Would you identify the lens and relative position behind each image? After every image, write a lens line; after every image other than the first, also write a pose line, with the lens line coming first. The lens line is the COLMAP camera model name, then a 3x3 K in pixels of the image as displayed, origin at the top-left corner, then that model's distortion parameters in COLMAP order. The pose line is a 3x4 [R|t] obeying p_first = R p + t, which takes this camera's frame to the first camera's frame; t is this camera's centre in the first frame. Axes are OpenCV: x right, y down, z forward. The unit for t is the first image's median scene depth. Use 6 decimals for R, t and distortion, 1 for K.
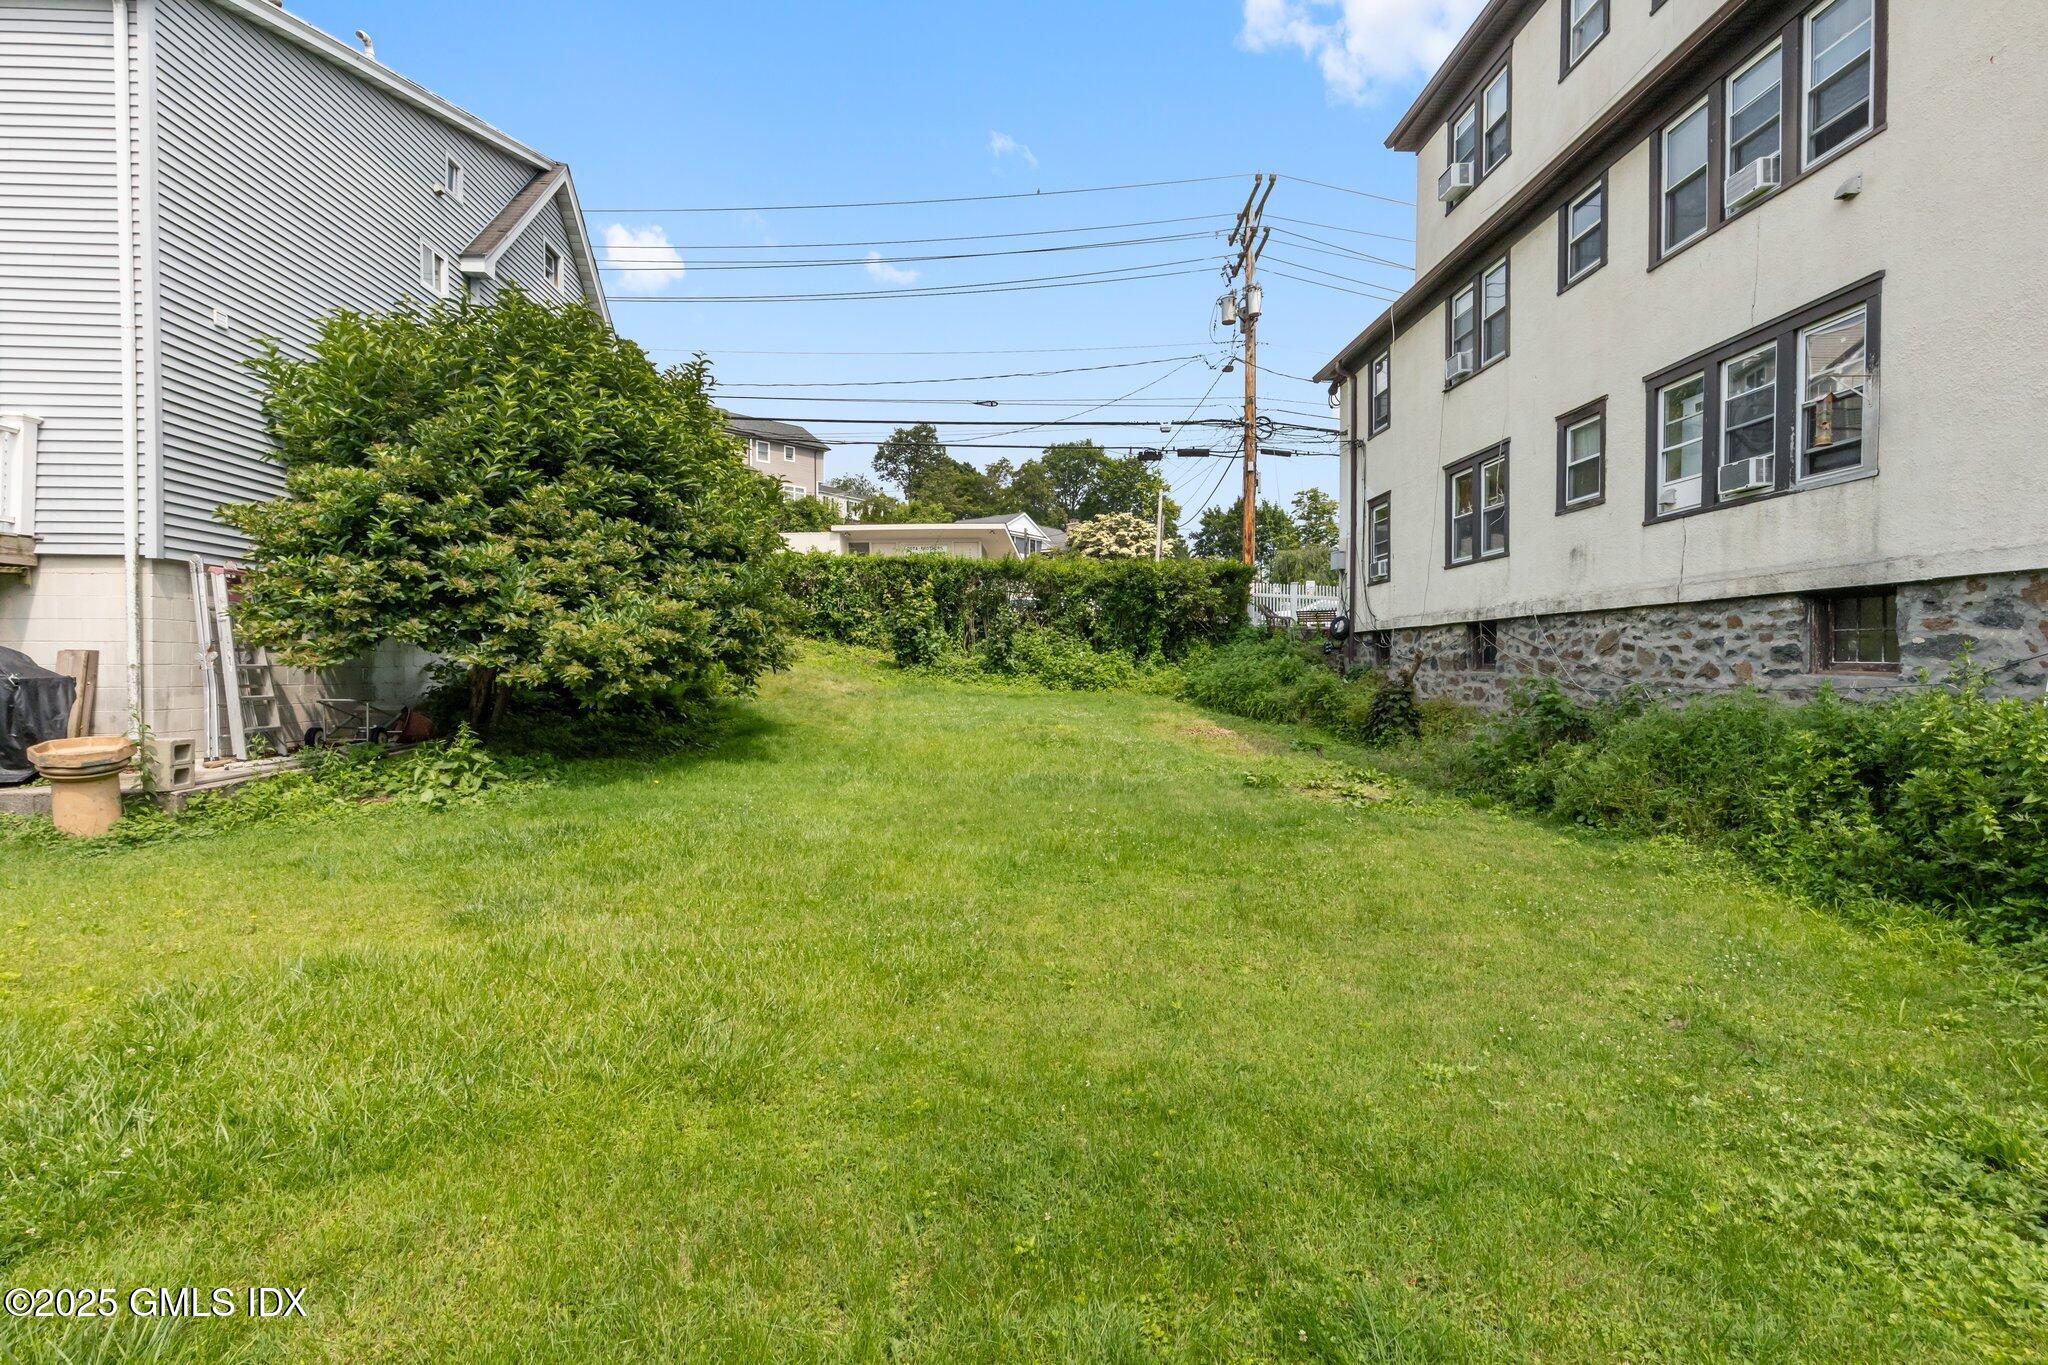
lens RADIAL K [[932.6, 0, 1027.6], [0, 932.6, 674.2], [0, 0, 1]] dist [0.002620, 0.000301]
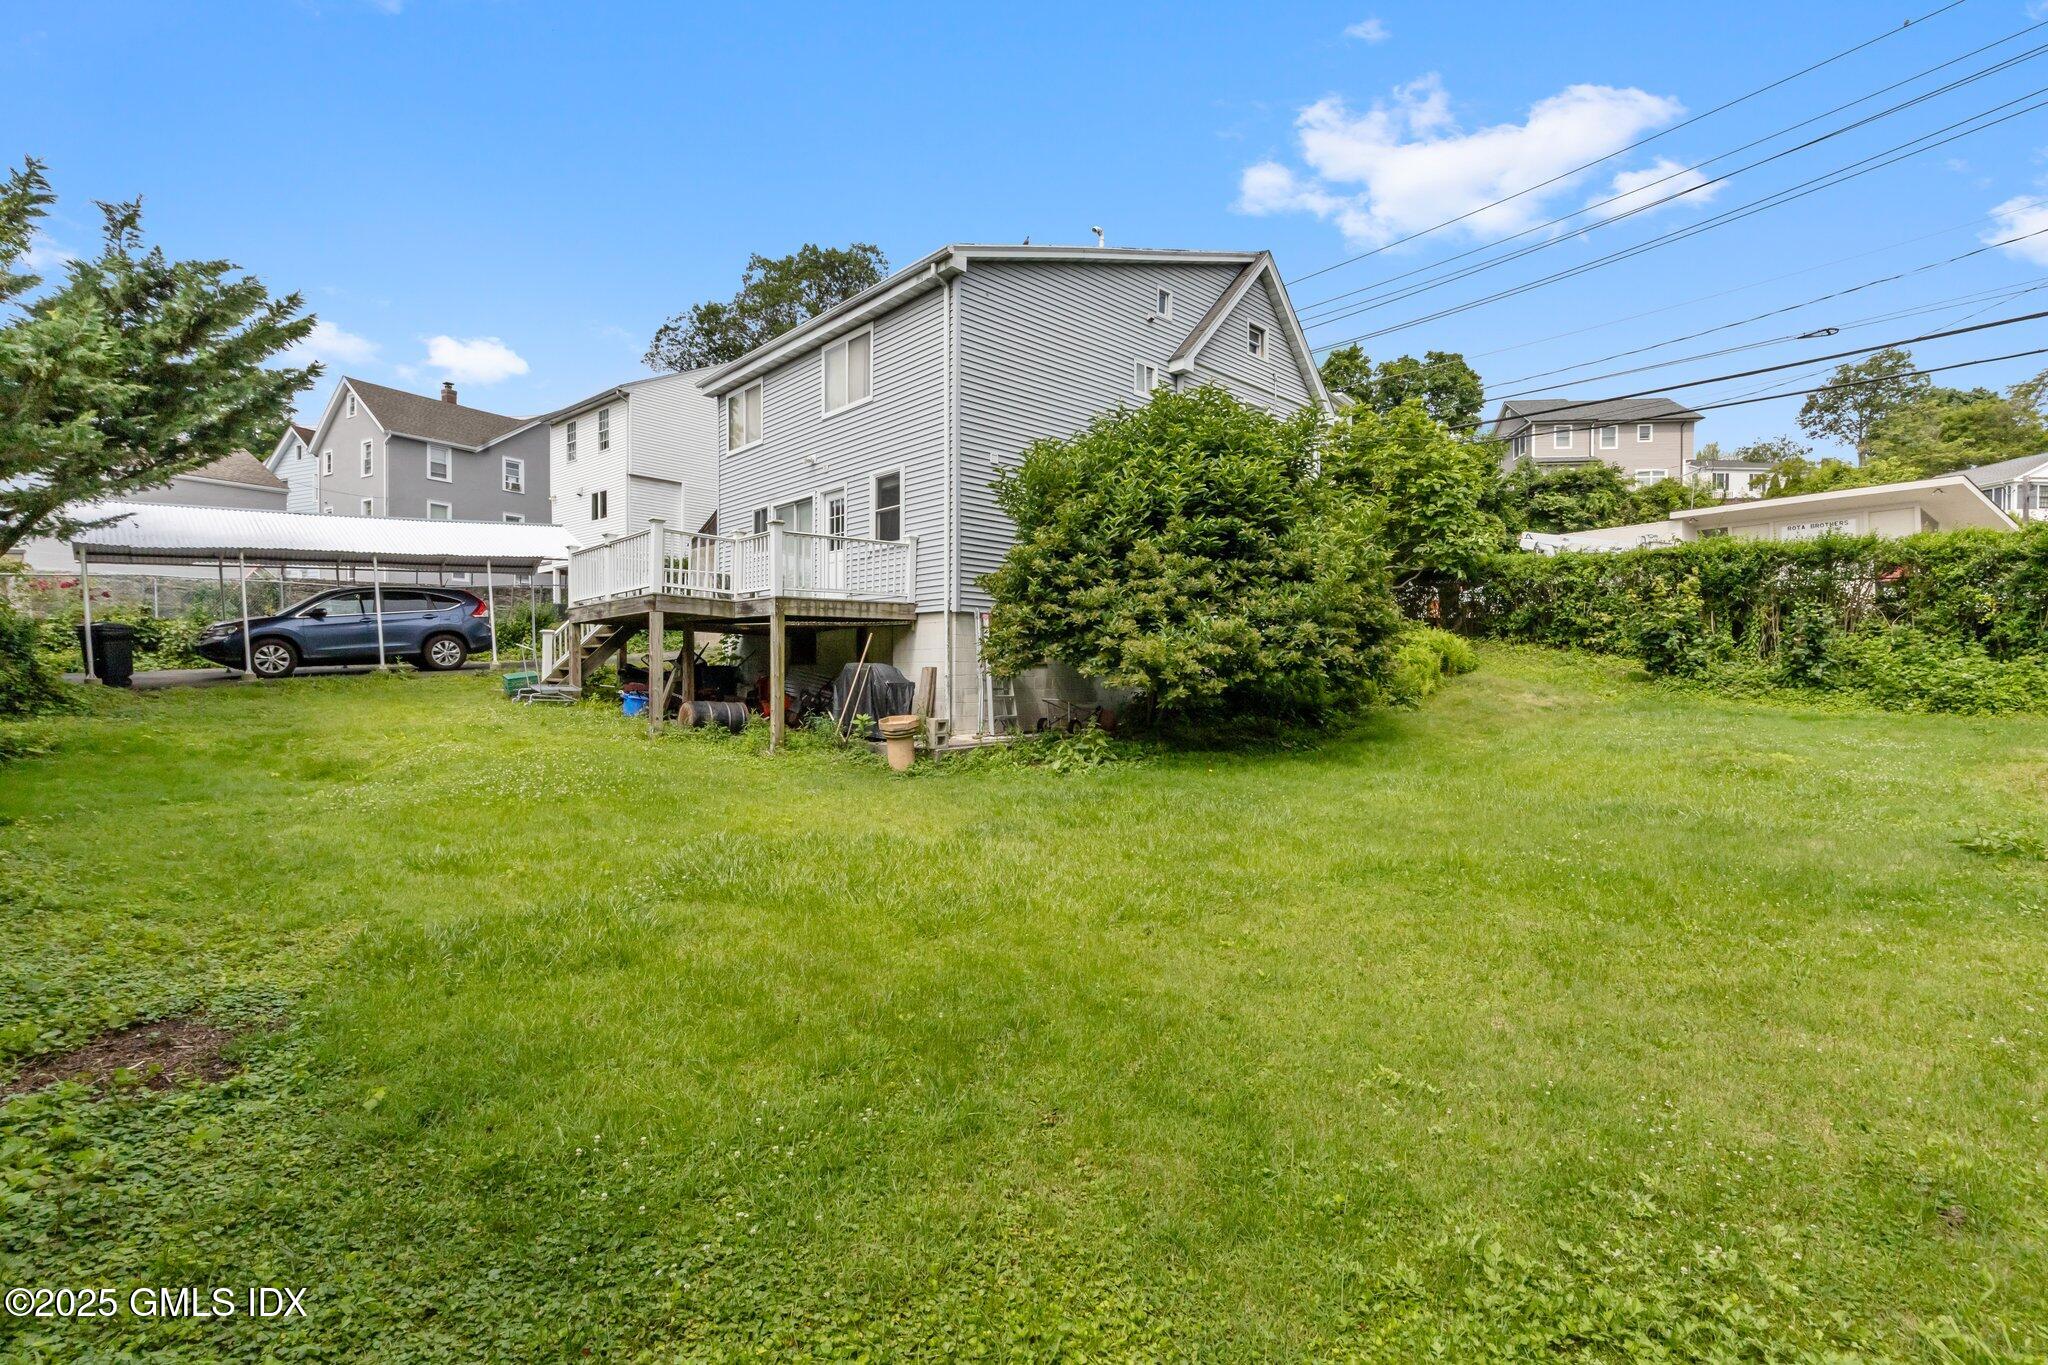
lens RADIAL K [[952.0, 0, 1020.7], [0, 952.0, 676.0], [0, 0, 1]] dist [0.001808, 0.000117]
pose [[0.626343, -0.001987, -0.779545, 0.360730], [-0.008604, 0.999918, -0.009462, 0.004775], [0.779500, 0.012634, 0.626275, 0.021180]]
